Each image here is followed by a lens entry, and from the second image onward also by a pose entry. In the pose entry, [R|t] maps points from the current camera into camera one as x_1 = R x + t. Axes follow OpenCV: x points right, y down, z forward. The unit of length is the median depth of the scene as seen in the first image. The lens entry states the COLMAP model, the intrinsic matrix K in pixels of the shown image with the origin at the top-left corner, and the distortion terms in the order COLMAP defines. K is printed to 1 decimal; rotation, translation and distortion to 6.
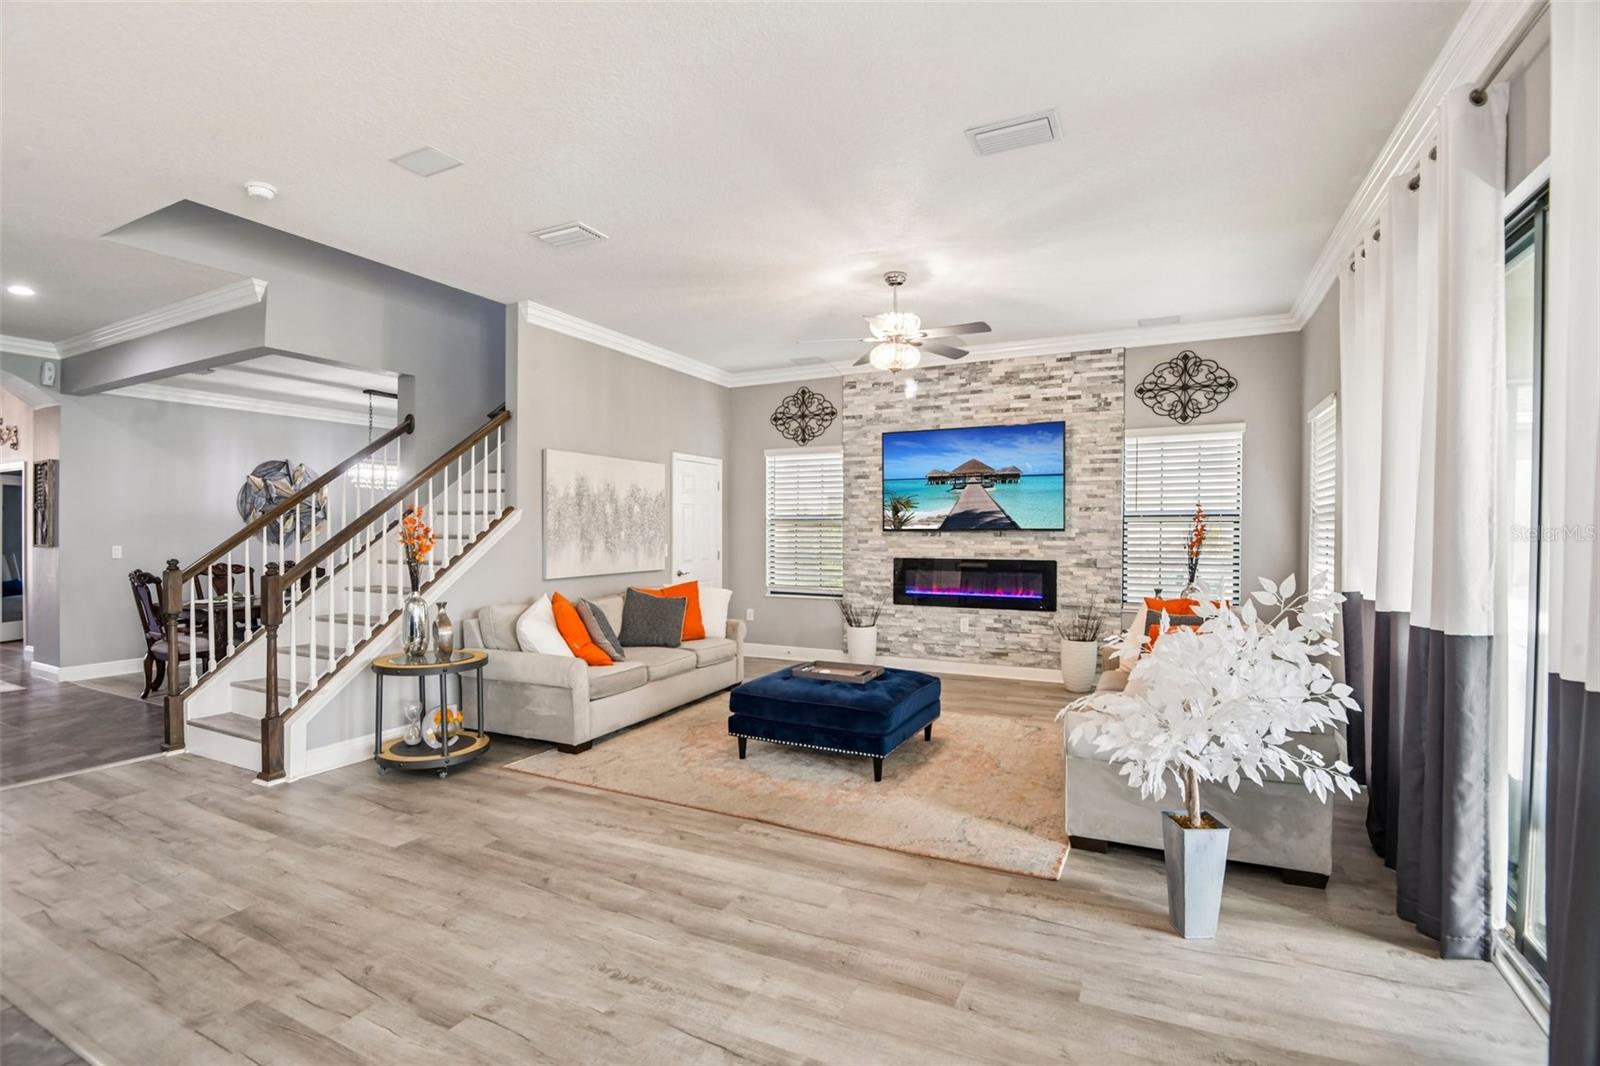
lens RADIAL K [[742.9, 0, 796.9], [0, 742.9, 533.2], [0, 0, 1]] dist [-0.017558, -0.016173]
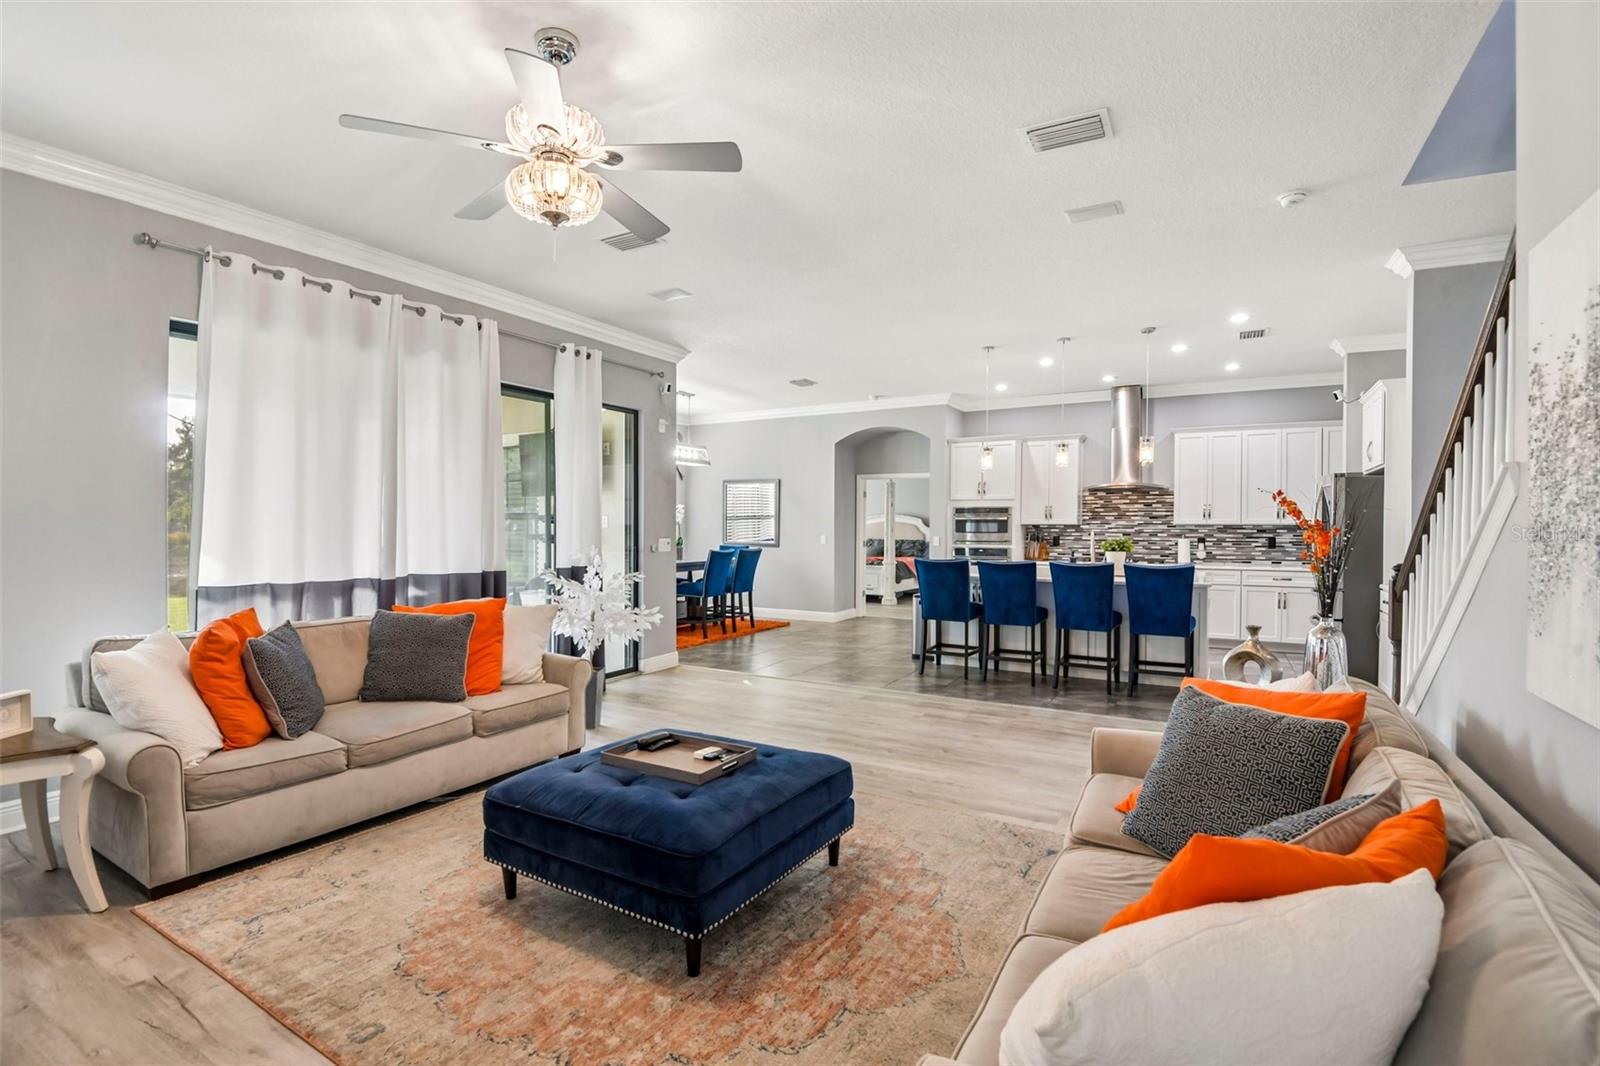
lens RADIAL K [[742.9, 0, 793.5], [0, 742.9, 530.5], [0, 0, 1]] dist [-0.017558, -0.016173]
pose [[-0.997525, 0.000221, 0.070308, -0.058219], [0.001203, 0.999902, 0.013927, -0.006229], [-0.070298, 0.013977, -0.997428, 1.149534]]
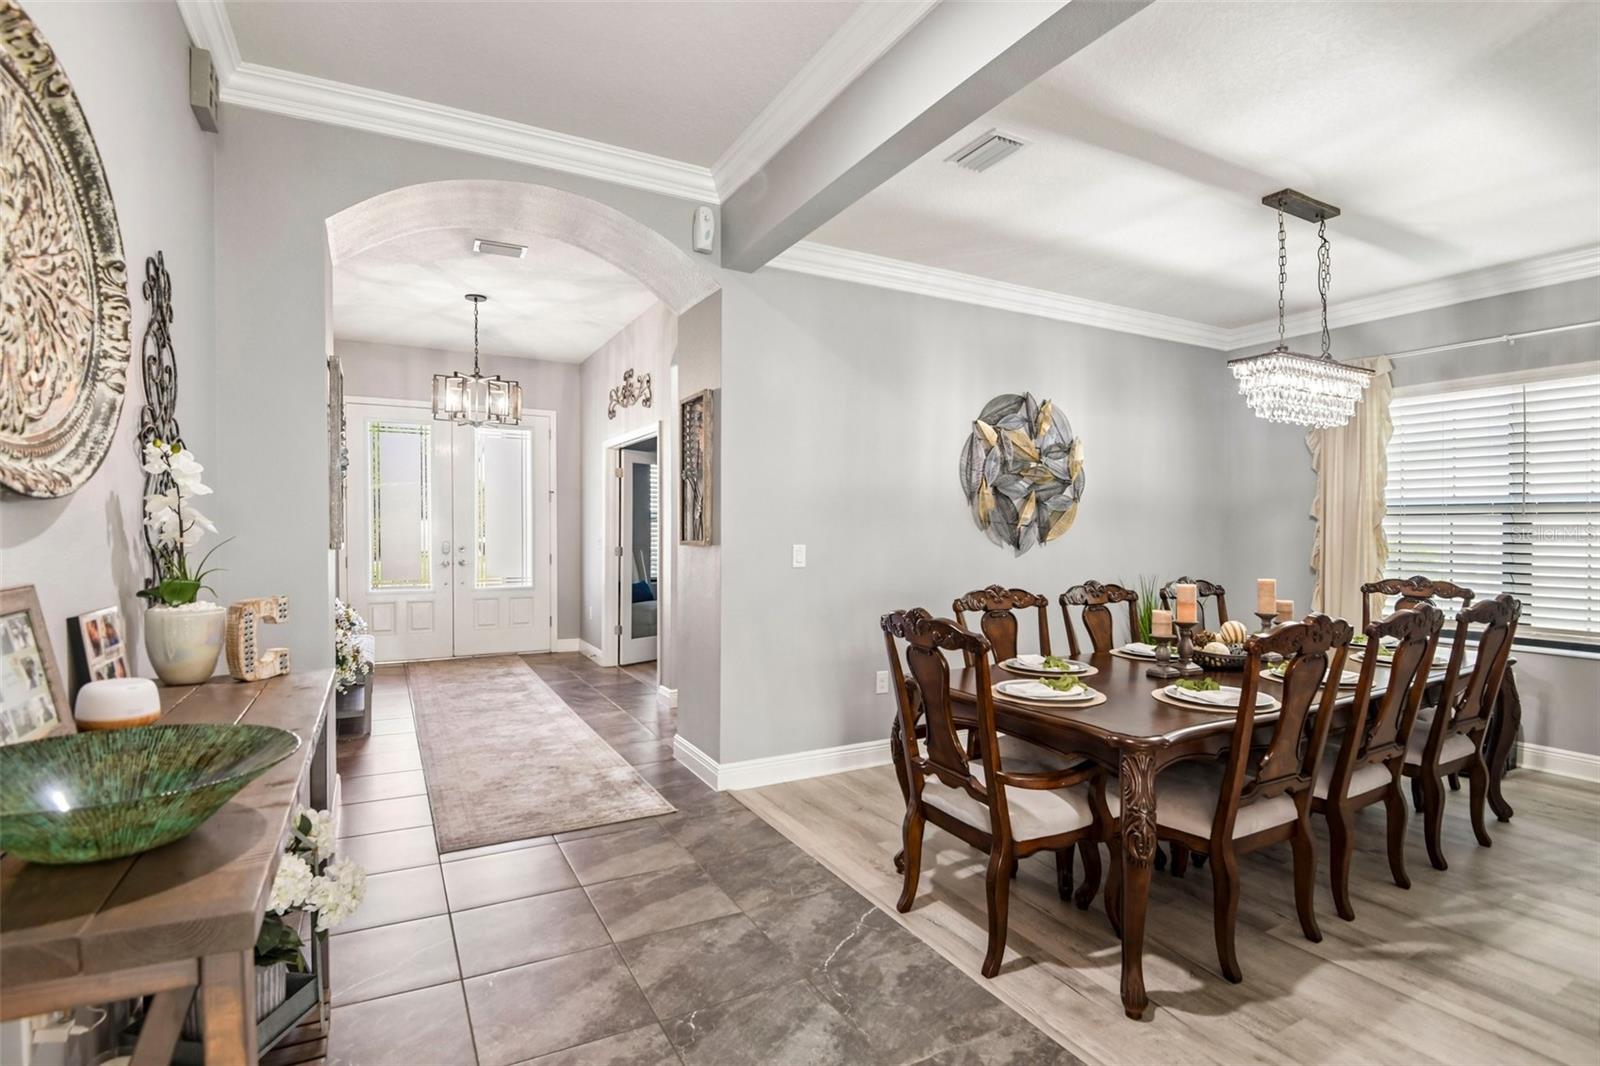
lens RADIAL K [[760.6, 0, 815.6], [0, 760.6, 552.5], [0, 0, 1]] dist [-0.024814, -0.008823]
pose [[0.824928, 0.020125, -0.564880, -0.635711], [-0.006672, 0.999643, 0.025871, 0.007766], [0.565199, -0.017573, 0.824768, 0.554932]]
